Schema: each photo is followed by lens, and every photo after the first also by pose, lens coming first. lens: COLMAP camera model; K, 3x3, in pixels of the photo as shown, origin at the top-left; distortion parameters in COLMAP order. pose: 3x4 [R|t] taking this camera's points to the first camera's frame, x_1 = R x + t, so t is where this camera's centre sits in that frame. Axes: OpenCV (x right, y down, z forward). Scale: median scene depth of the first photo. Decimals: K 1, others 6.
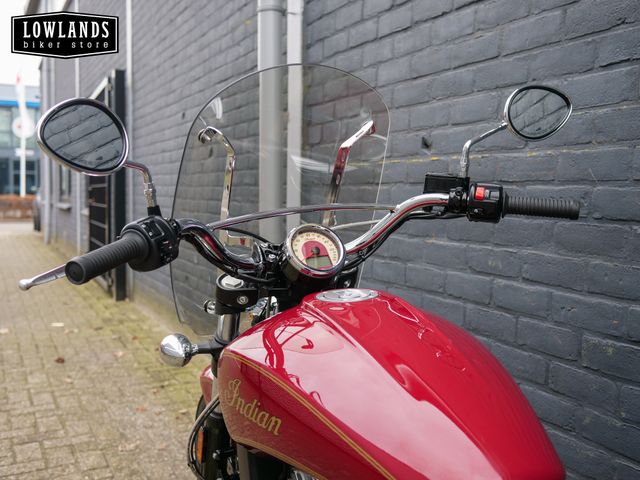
lens RADIAL K [[736.1, 0, 320.0], [0, 736.1, 240.0], [0, 0, 1]] dist [-0.013437, 0.028363]
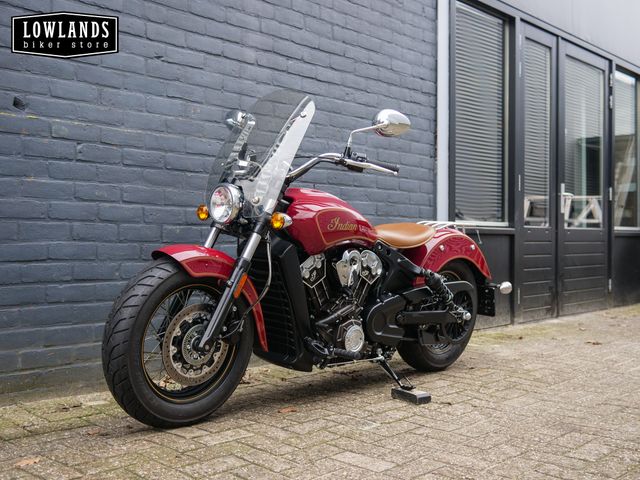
lens RADIAL K [[733.6, 0, 320.0], [0, 733.6, 240.0], [0, 0, 1]] dist [-0.005813, 0.000754]
pose [[-0.377216, -0.012922, 0.926035, -1.493181], [0.049024, 0.998222, 0.033899, 0.107034], [-0.924827, 0.058185, -0.375912, 1.221438]]
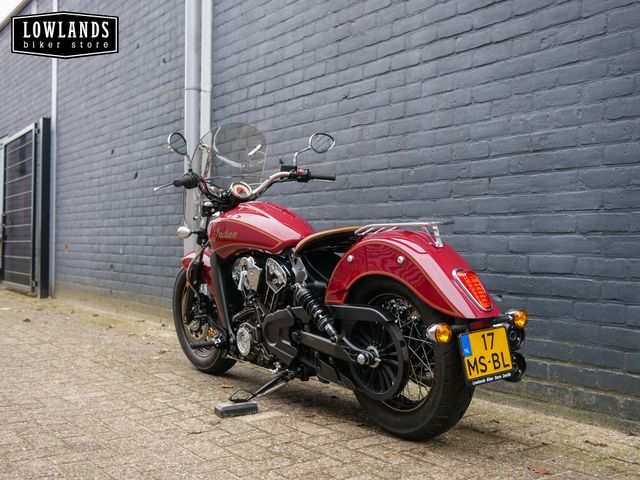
lens RADIAL K [[736.1, 0, 320.0], [0, 736.1, 240.0], [0, 0, 1]] dist [-0.013437, 0.028363]
pose [[0.981772, 0.000350, 0.190063, -0.165620], [0.012863, 0.997583, -0.068279, 0.269898], [-0.189628, 0.069479, 0.979395, -1.195611]]
